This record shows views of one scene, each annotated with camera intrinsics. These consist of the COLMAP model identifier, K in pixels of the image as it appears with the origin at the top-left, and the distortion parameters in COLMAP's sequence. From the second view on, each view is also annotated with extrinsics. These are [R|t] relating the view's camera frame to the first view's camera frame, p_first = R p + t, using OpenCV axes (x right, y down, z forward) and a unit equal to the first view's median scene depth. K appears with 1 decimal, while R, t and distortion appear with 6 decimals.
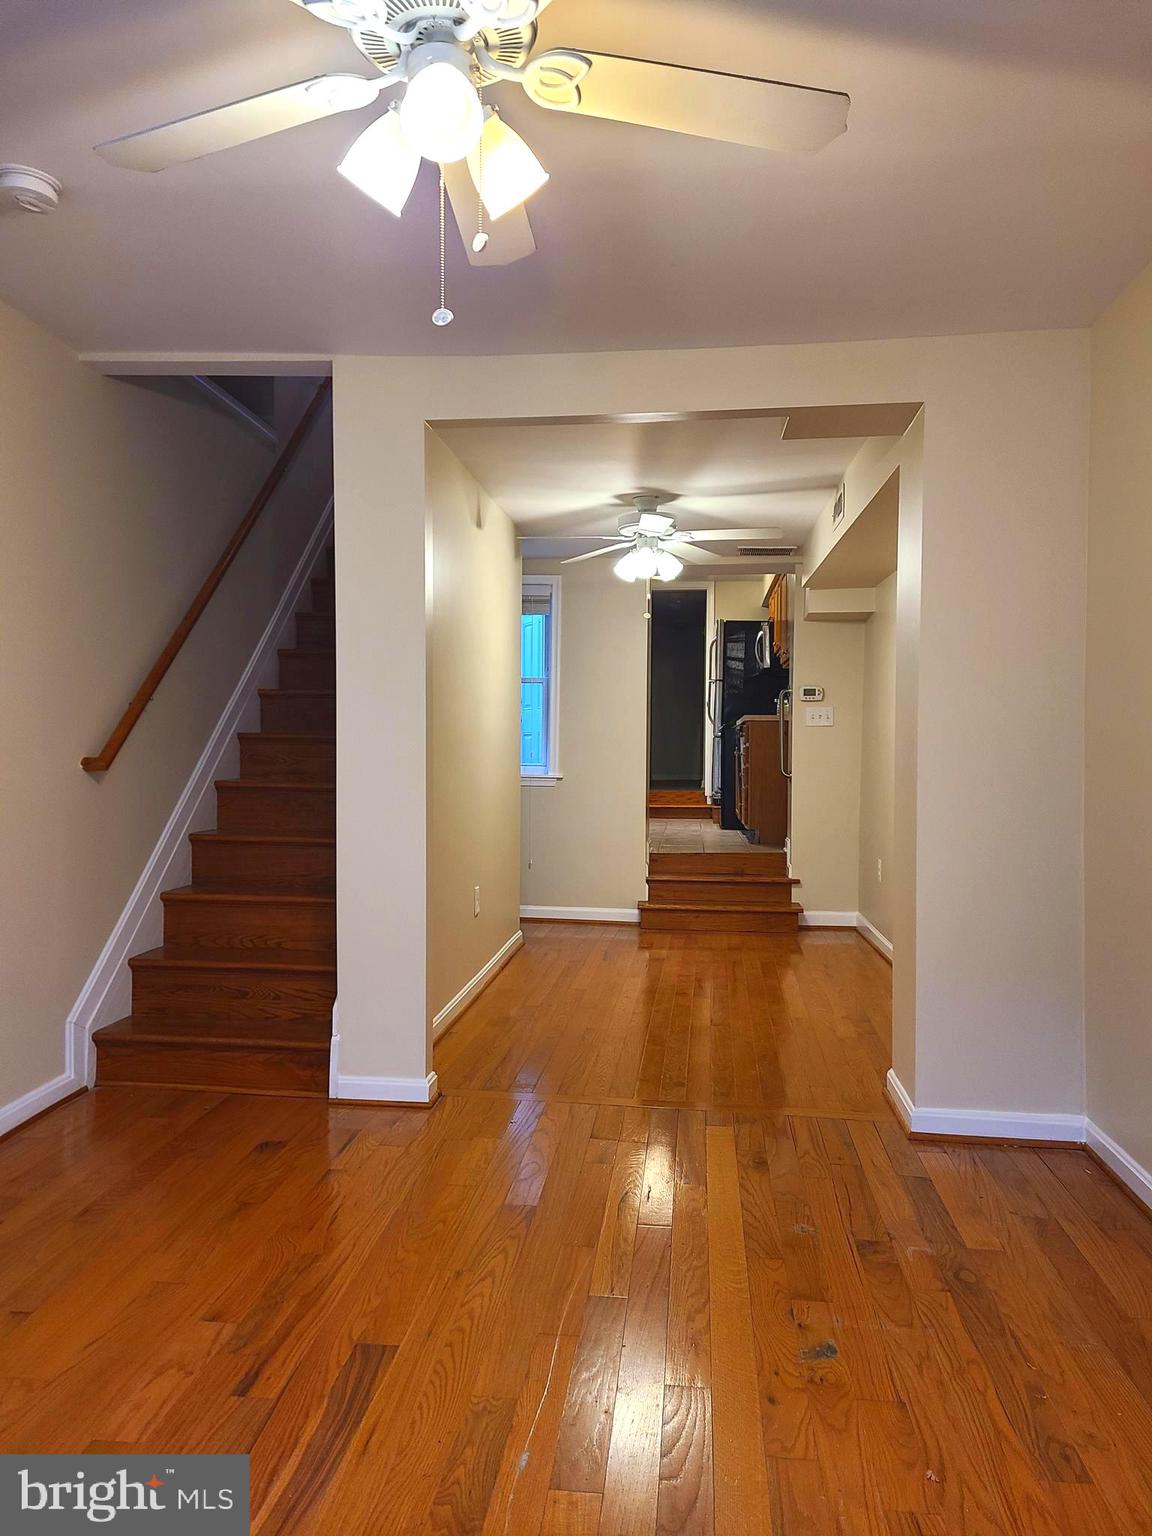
lens RADIAL K [[1161.1, 0, 552.7], [0, 1161.1, 773.9], [0, 0, 1]] dist [0.066784, -0.060666]
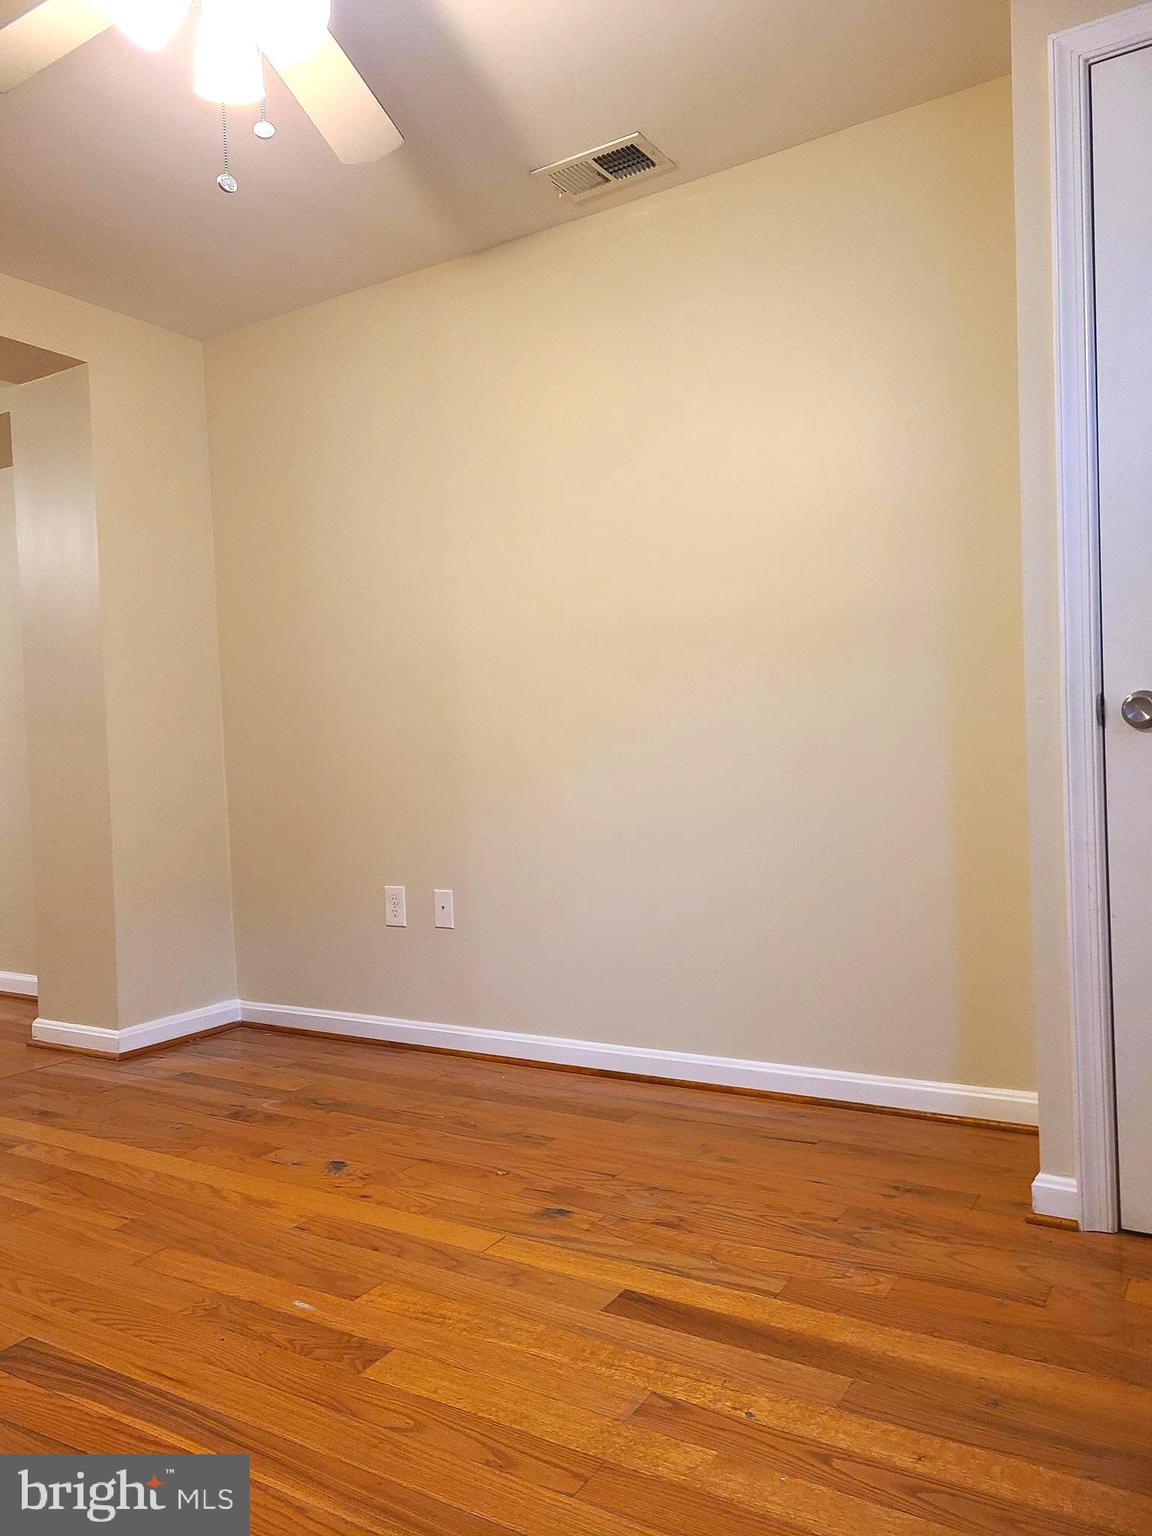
lens RADIAL K [[1161.1, 0, 552.7], [0, 1161.1, 773.9], [0, 0, 1]] dist [0.066784, -0.060666]
pose [[0.435935, -0.043664, 0.898918, -0.654133], [0.058326, 0.998093, 0.020196, 0.075948], [-0.898086, 0.043626, 0.437651, 0.243261]]
